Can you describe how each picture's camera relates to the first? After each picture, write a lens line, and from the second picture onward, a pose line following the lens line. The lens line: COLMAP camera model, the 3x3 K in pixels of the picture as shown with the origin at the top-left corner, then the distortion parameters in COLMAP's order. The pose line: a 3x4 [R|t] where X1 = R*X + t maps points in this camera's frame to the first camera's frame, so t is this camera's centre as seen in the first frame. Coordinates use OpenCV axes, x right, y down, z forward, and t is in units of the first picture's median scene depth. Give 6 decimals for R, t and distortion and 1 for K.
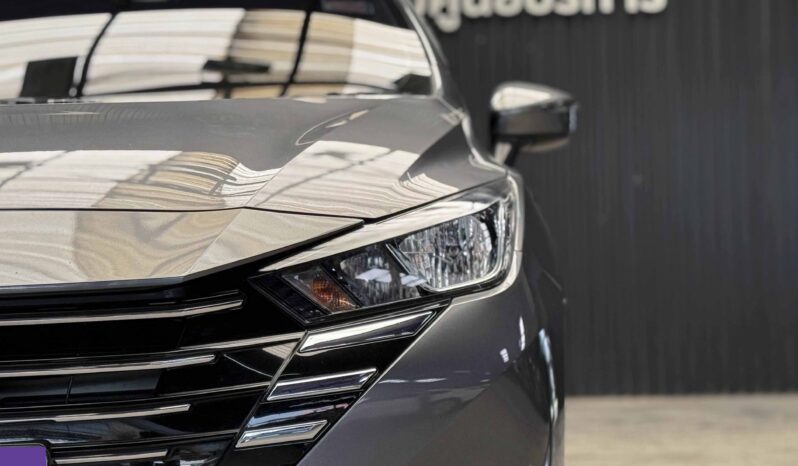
lens RADIAL K [[4092.2, 0, 399.0], [0, 4092.2, 232.9], [0, 0, 1]] dist [0.279593, 0.000000]
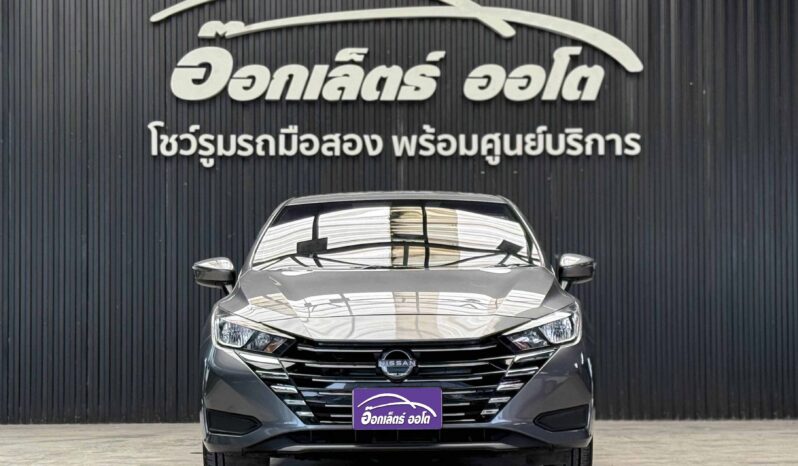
lens RADIAL K [[4092.2, 0, 398.5], [0, 4092.2, 234.6], [0, 0, 1]] dist [0.279593, 0.000000]
pose [[0.999915, 0.012803, 0.002260, -0.107566], [-0.012765, 0.999791, -0.015959, -0.015107], [-0.002464, 0.015929, 0.999870, -1.897330]]
